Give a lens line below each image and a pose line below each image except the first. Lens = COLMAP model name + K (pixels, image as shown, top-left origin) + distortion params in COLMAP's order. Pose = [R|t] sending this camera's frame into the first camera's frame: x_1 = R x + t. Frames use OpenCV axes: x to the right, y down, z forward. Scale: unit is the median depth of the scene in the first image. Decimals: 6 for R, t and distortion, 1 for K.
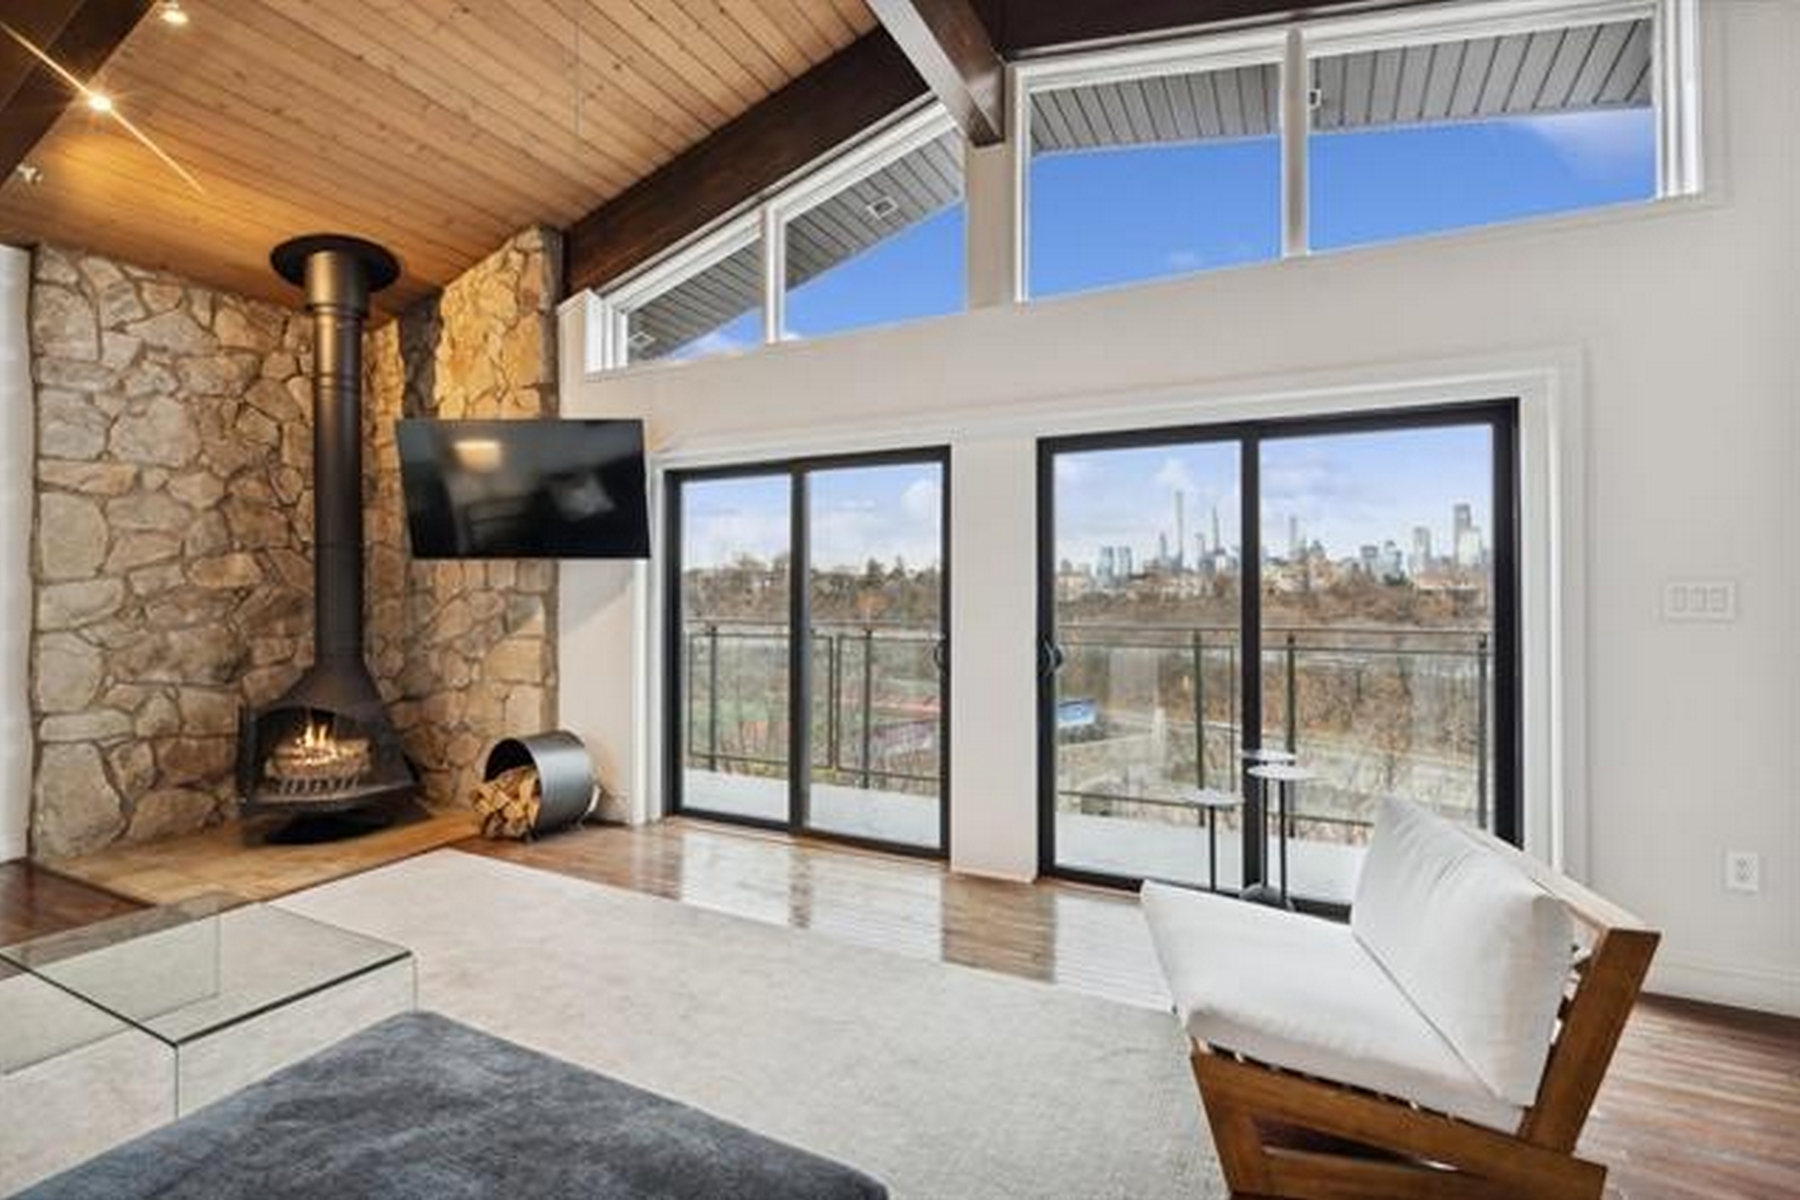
lens RADIAL K [[829.0, 0, 909.7], [0, 829.0, 598.8], [0, 0, 1]] dist [0.000354, 0.000111]
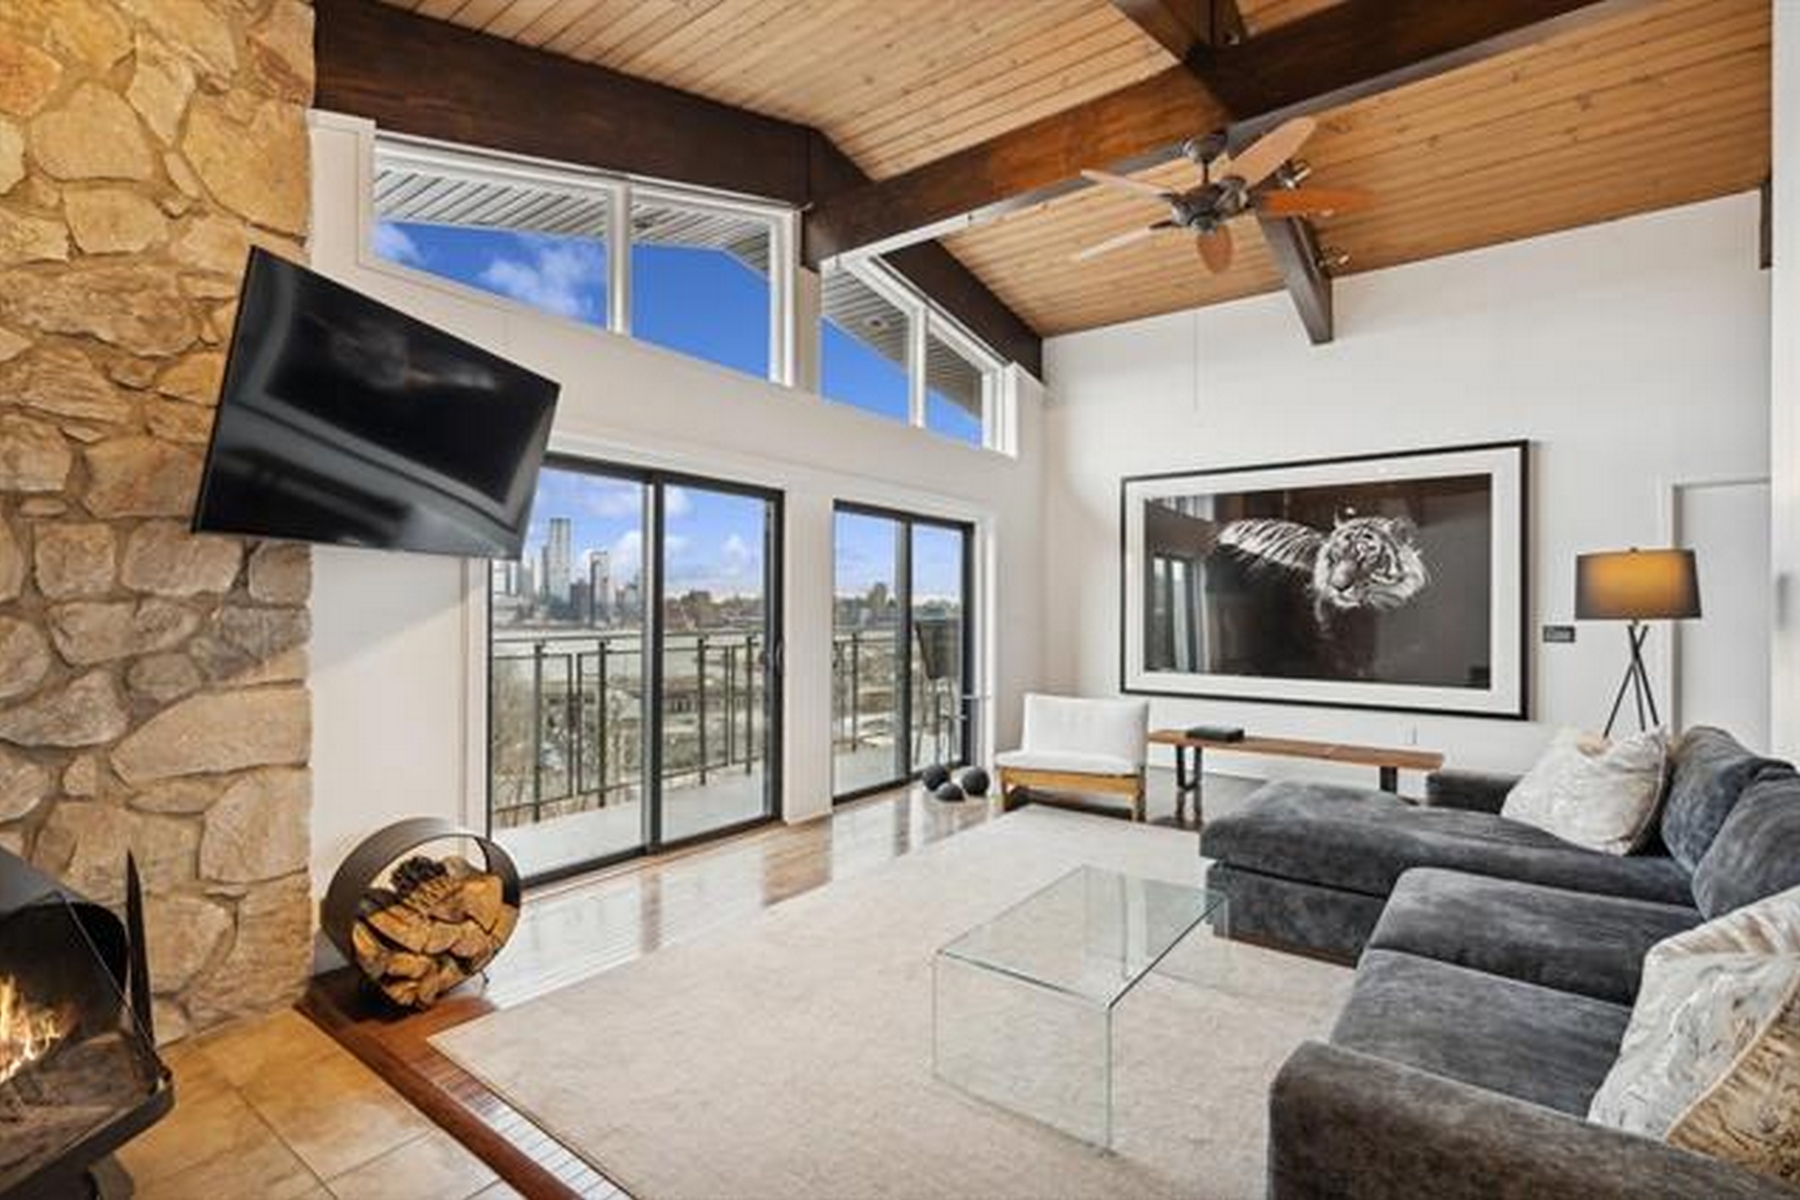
lens RADIAL K [[829.0, 0, 895.7], [0, 829.0, 601.6], [0, 0, 1]] dist [0.000354, 0.000111]
pose [[0.168149, 0.002321, 0.985759, -0.110060], [-0.010905, 0.999940, -0.000494, -0.001513], [-0.985701, -0.010666, 0.168164, 0.058590]]
